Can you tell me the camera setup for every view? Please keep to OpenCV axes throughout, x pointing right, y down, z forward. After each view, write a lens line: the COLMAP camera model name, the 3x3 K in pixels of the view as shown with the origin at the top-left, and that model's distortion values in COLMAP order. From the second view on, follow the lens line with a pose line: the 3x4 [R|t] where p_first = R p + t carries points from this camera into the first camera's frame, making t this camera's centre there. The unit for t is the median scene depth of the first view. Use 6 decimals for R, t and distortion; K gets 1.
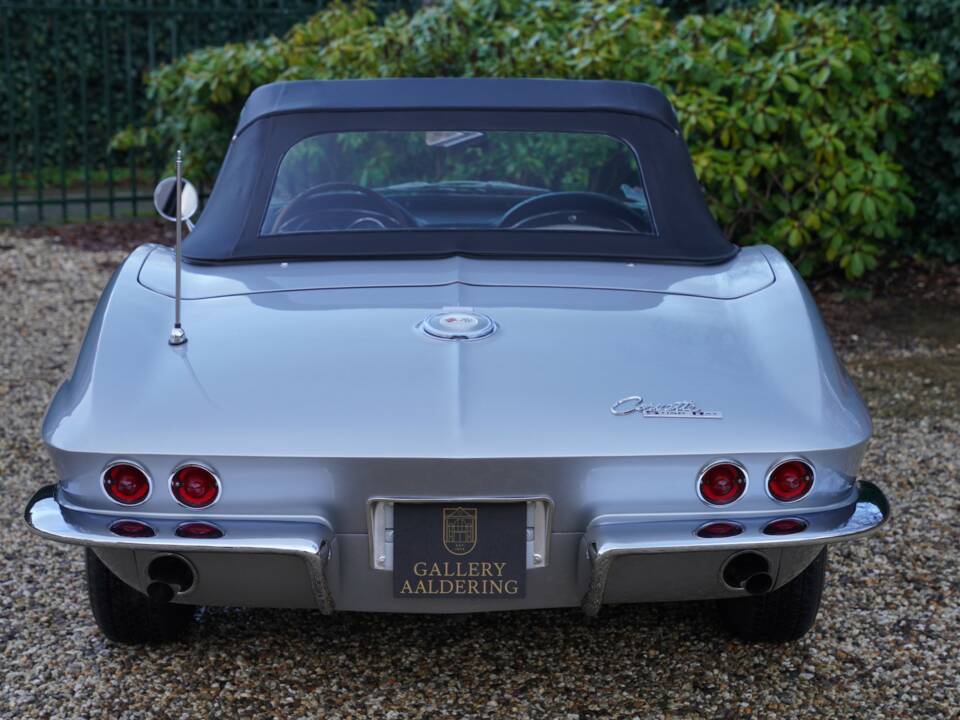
lens RADIAL K [[2021.1, 0, 484.9], [0, 2021.1, 344.3], [0, 0, 1]] dist [0.245057, 0.211033]
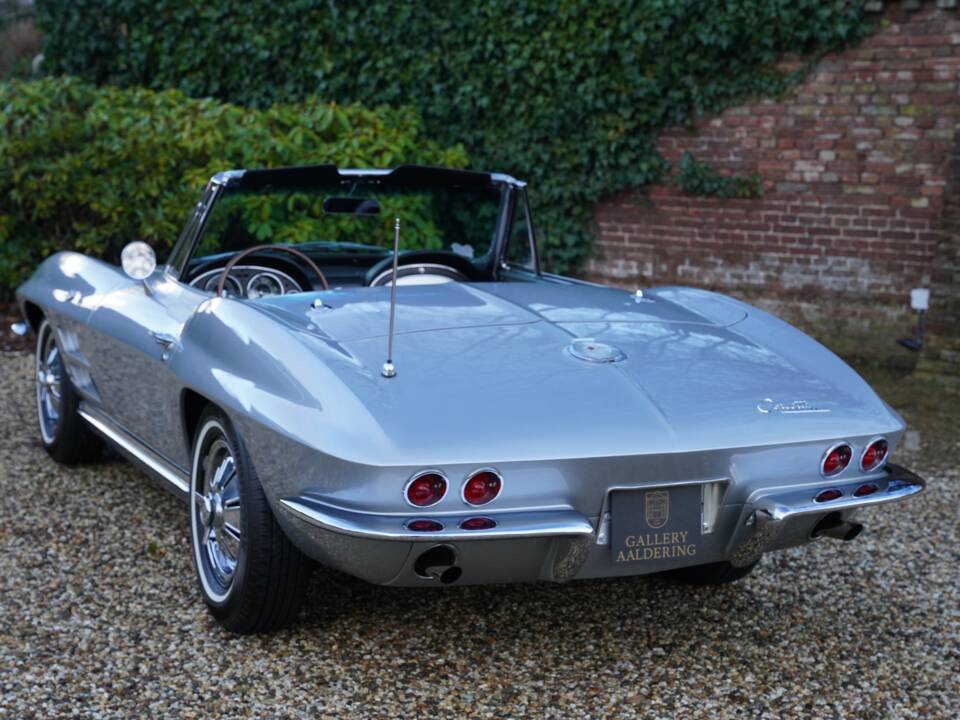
lens RADIAL K [[1684.1, 0, 477.9], [0, 1684.1, 362.0], [0, 0, 1]] dist [0.110290, 0.431135]
pose [[0.918660, -0.038143, 0.393204, -0.449461], [0.041989, 0.999117, -0.001181, -0.004707], [-0.392812, 0.017595, 0.919450, 0.043368]]
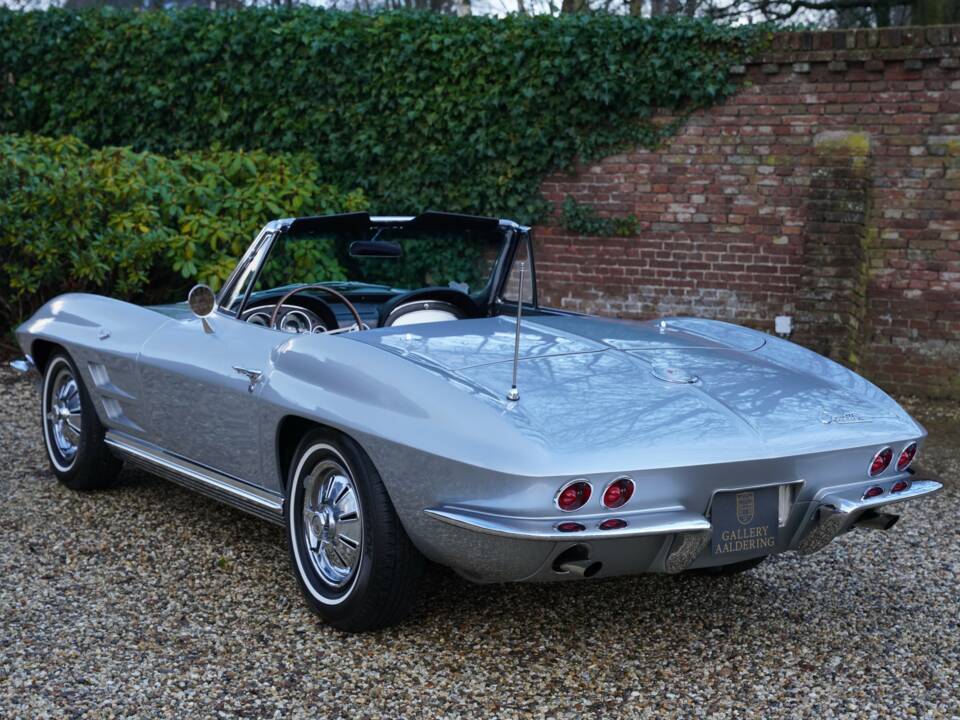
lens RADIAL K [[1596.2, 0, 484.3], [0, 1596.2, 357.5], [0, 0, 1]] dist [0.100153, 0.308226]
pose [[0.849064, -0.047161, 0.526181, -0.672702], [0.063002, 0.997939, -0.012218, -0.015055], [-0.524520, 0.043524, 0.850285, 0.063657]]
